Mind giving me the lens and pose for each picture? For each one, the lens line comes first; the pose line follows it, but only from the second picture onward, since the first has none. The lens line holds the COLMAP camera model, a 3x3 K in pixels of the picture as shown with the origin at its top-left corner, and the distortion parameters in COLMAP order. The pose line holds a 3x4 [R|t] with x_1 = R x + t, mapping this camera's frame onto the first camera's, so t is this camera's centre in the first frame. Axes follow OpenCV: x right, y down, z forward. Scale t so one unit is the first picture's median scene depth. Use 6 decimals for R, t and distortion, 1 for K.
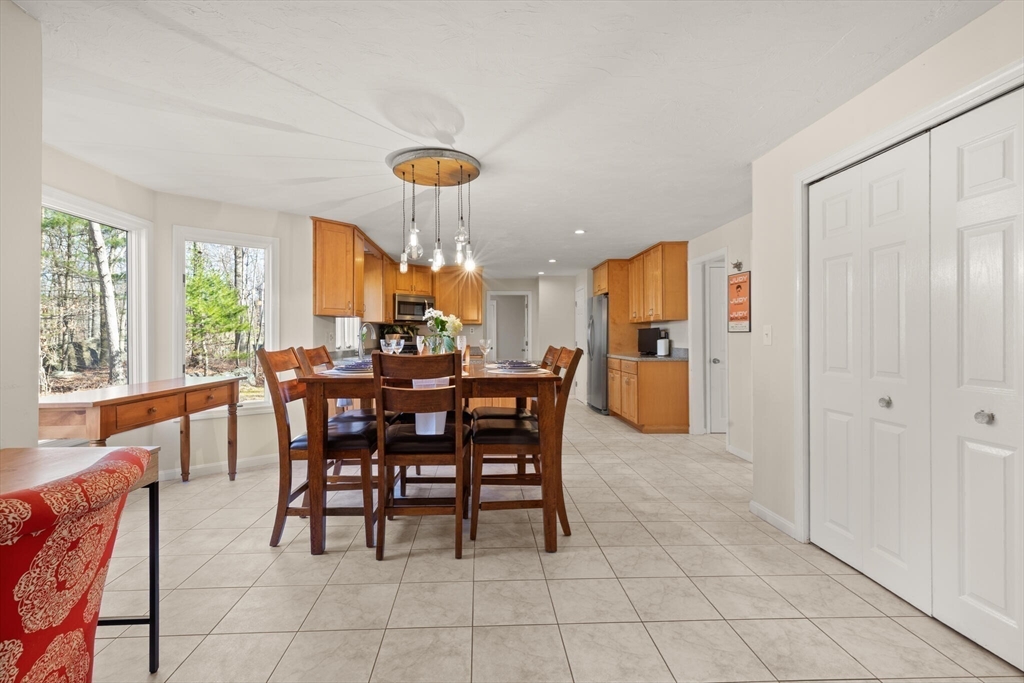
lens RADIAL K [[462.5, 0, 498.3], [0, 462.5, 333.6], [0, 0, 1]] dist [0.007727, -0.002650]
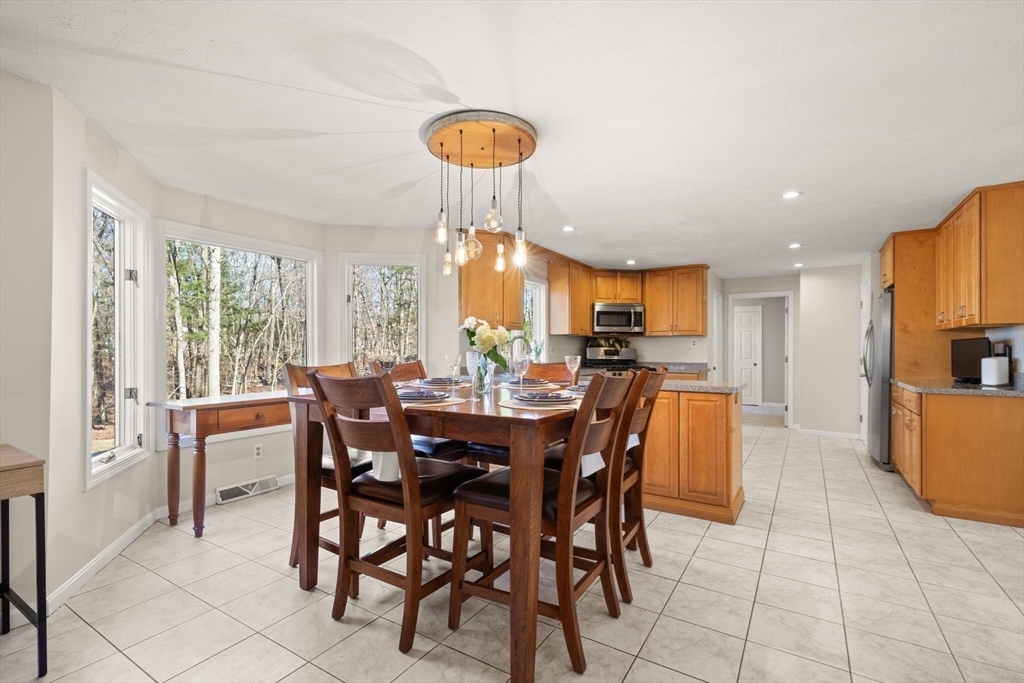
lens RADIAL K [[462.5, 0, 520.9], [0, 462.5, 346.7], [0, 0, 1]] dist [0.007727, -0.002650]
pose [[0.831496, 0.000425, -0.555530, 0.186179], [0.000144, 1.000000, 0.000979, -0.001694], [0.555530, -0.000894, 0.831496, 0.188109]]
